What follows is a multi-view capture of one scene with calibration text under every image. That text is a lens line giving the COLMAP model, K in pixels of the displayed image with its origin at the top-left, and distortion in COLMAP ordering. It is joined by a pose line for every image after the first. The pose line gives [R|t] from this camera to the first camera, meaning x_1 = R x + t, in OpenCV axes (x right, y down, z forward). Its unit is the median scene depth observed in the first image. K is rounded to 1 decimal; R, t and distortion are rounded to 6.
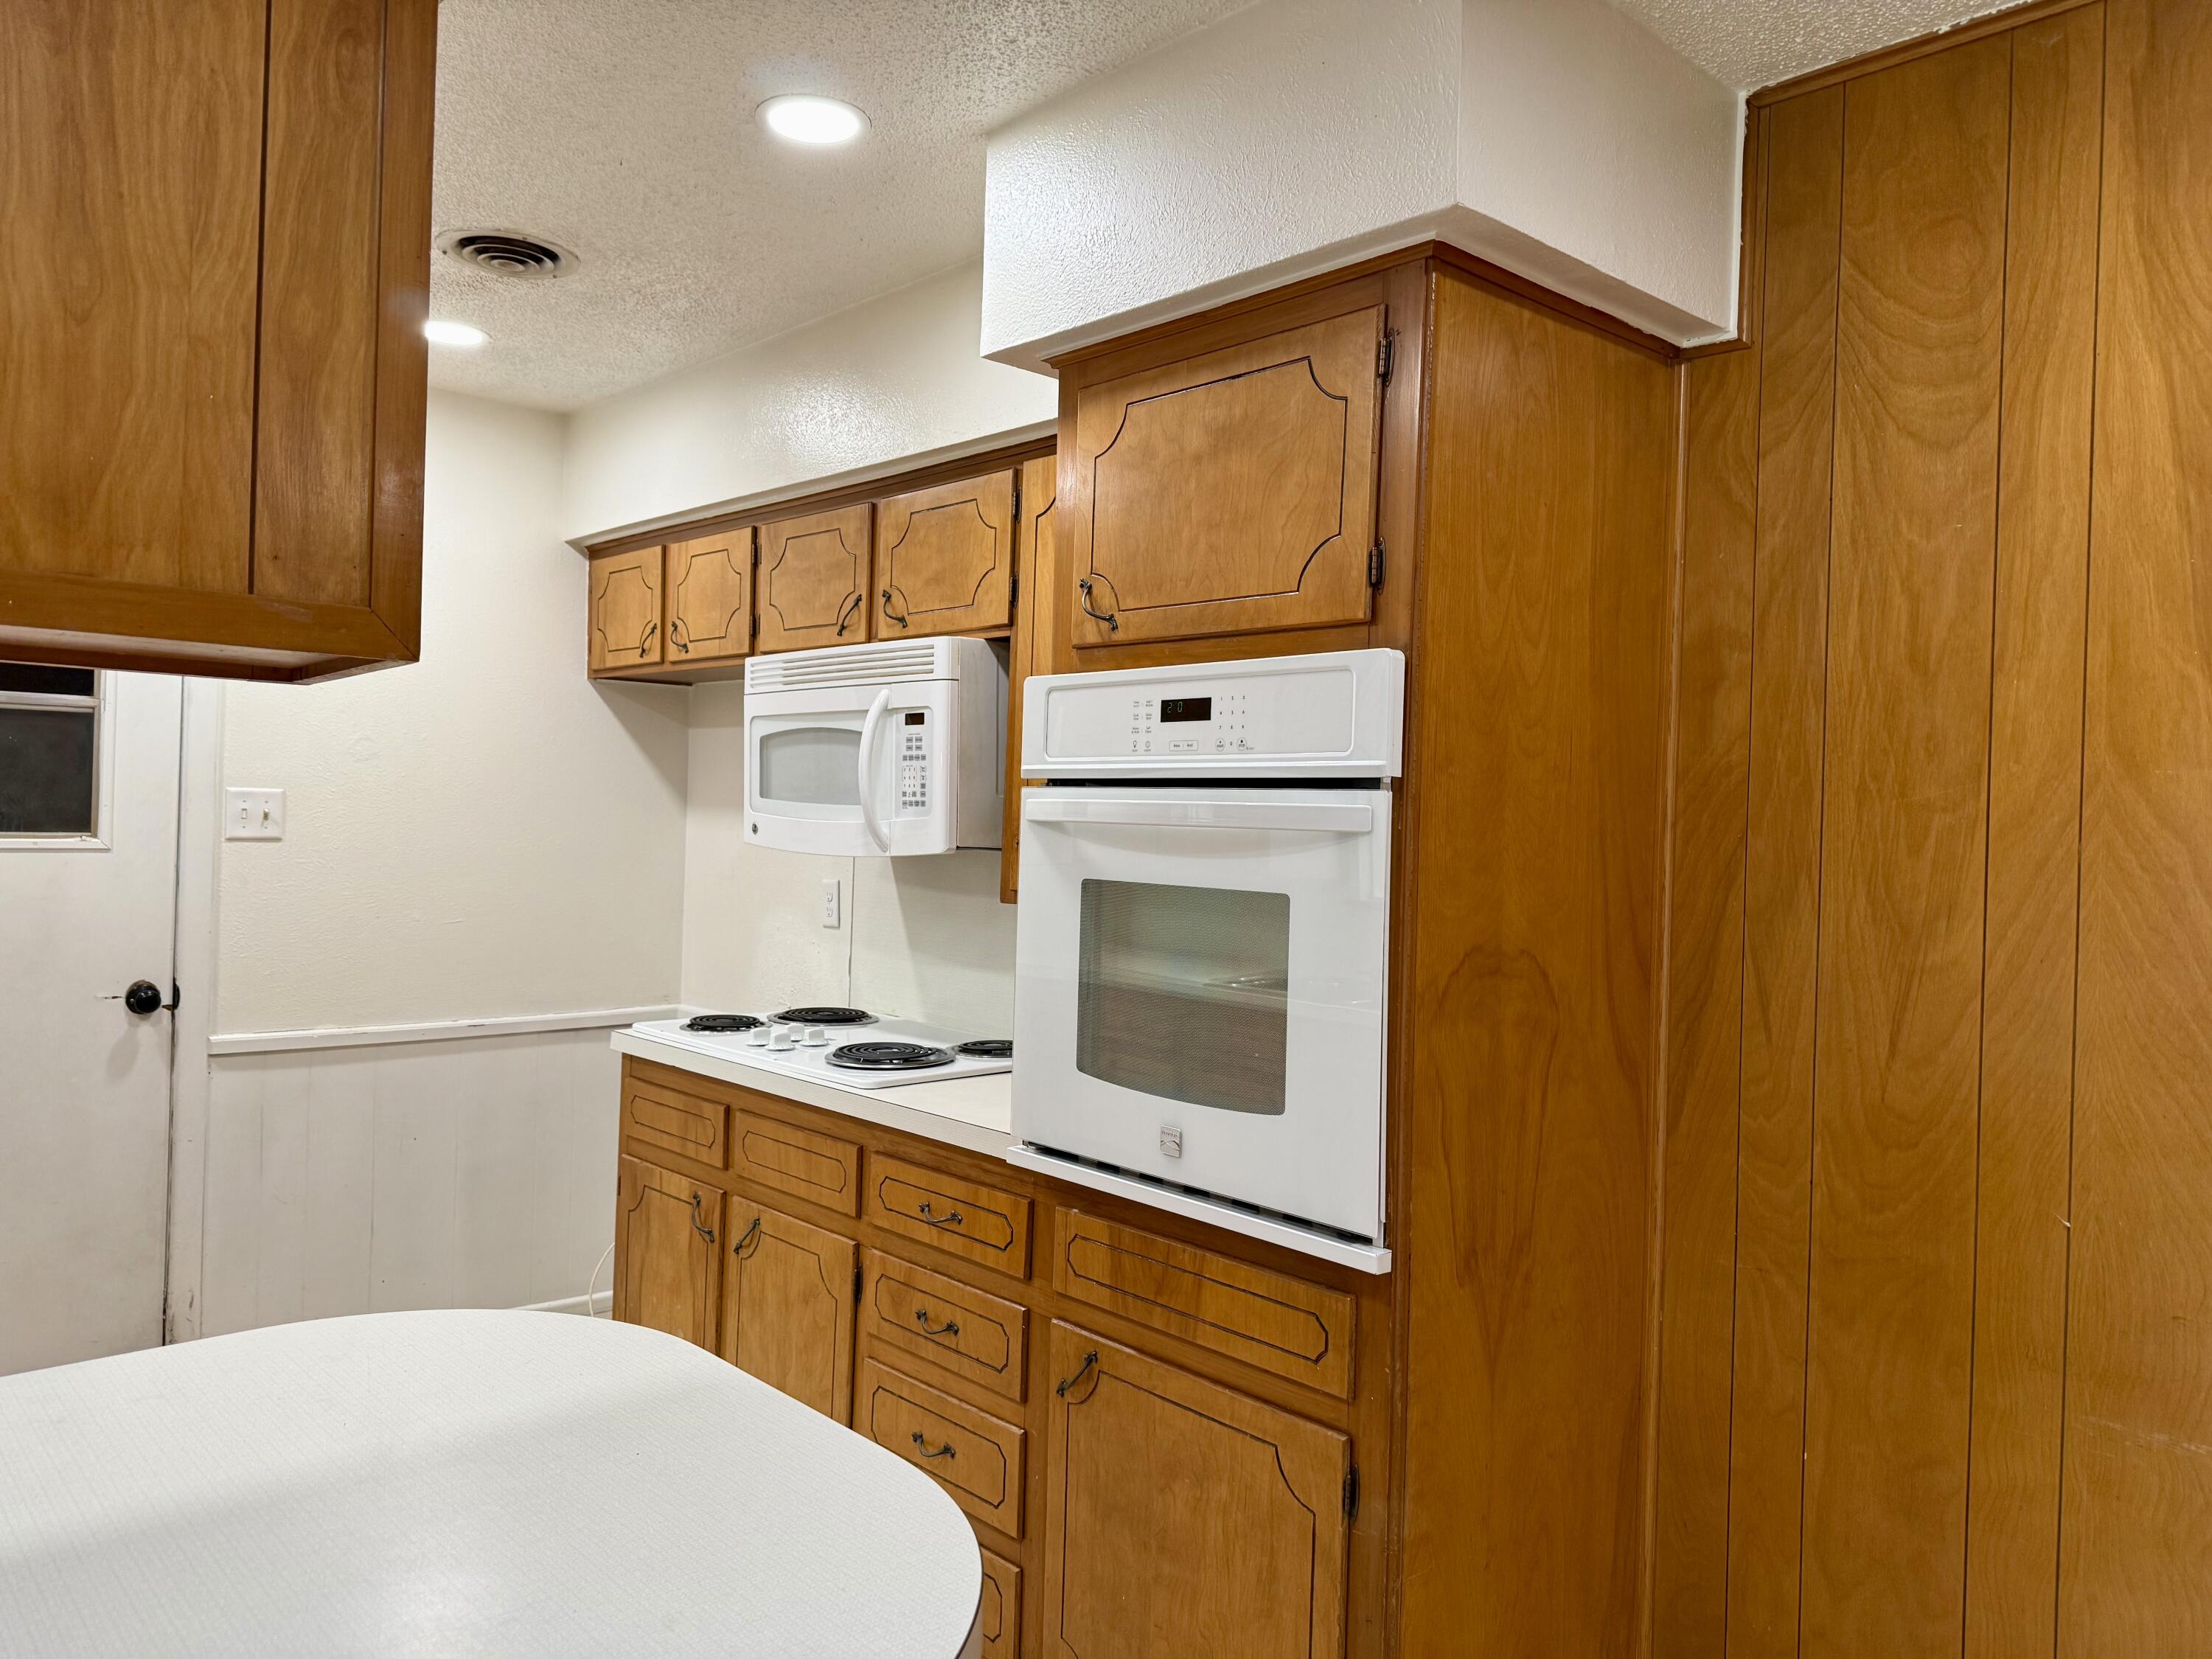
lens RADIAL K [[1578.4, 0, 1106.0], [0, 1578.4, 829.5], [0, 0, 1]] dist [0.036643, -0.000303]
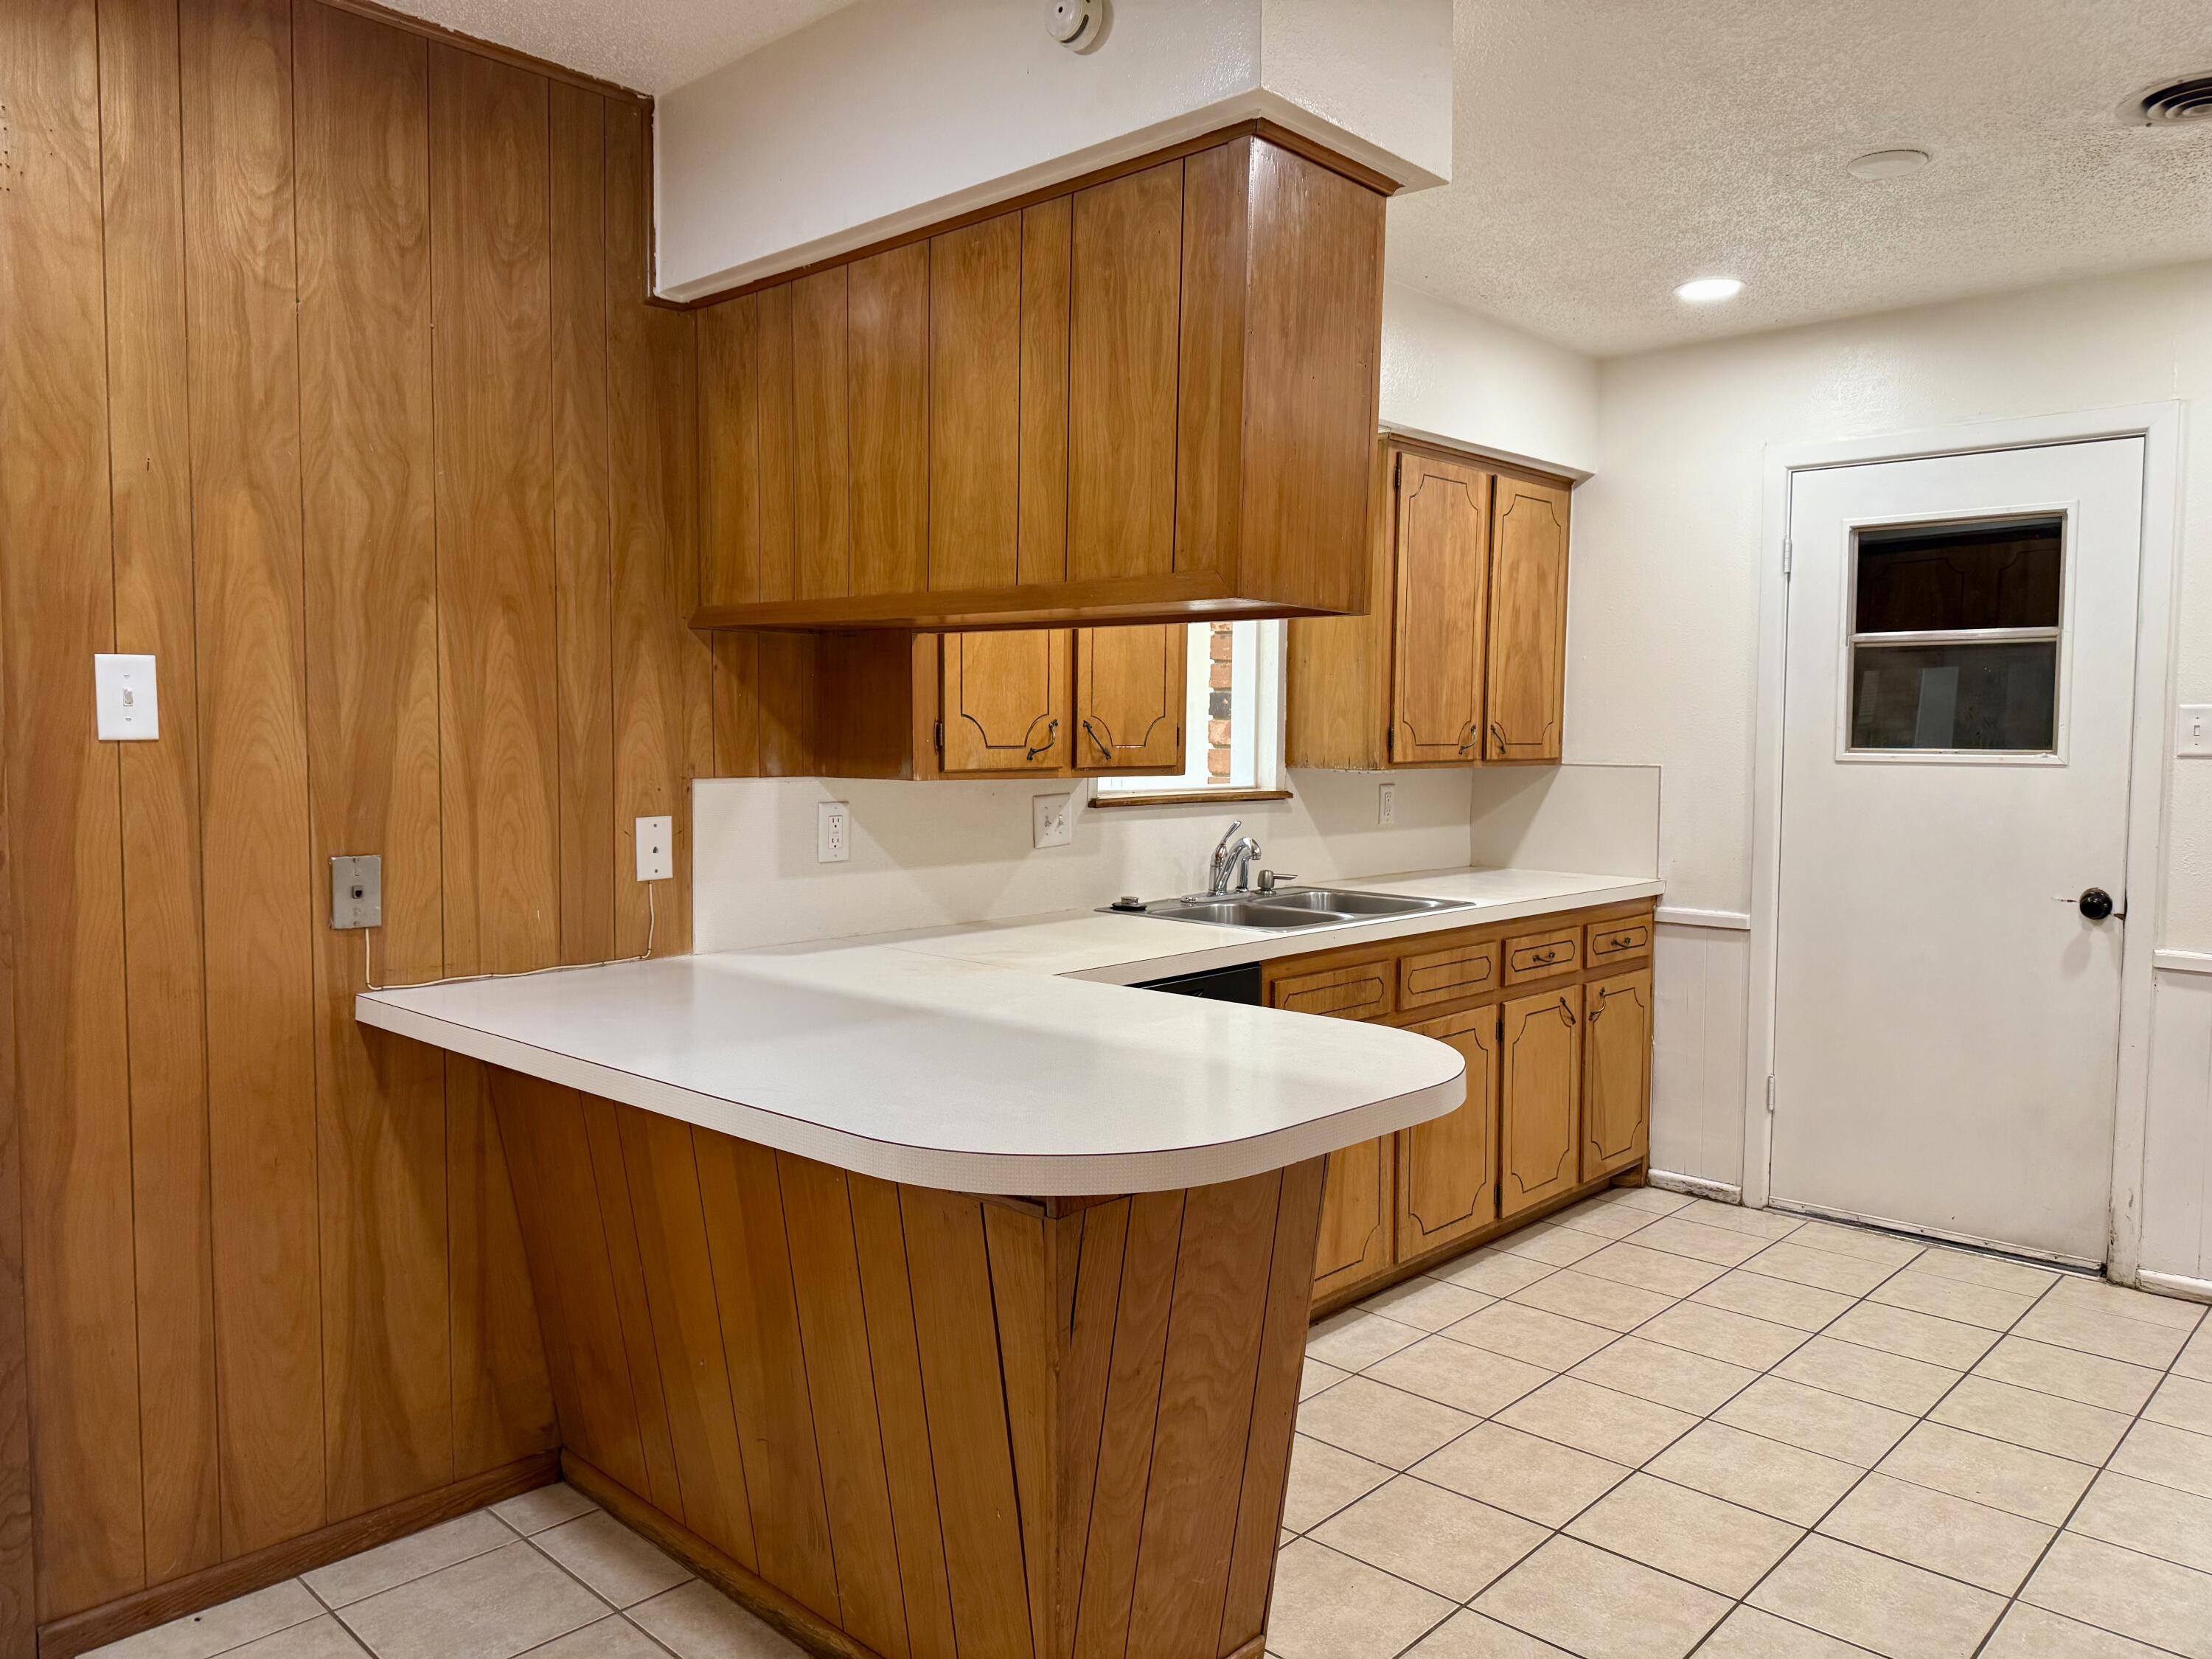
lens RADIAL K [[1578.4, 0, 1106.0], [0, 1578.4, 829.5], [0, 0, 1]] dist [0.036643, -0.000303]
pose [[0.076692, 0.032918, -0.996511, 0.418767], [-0.011694, 0.999416, 0.032114, 0.028879], [0.996986, 0.009191, 0.077032, 0.261237]]
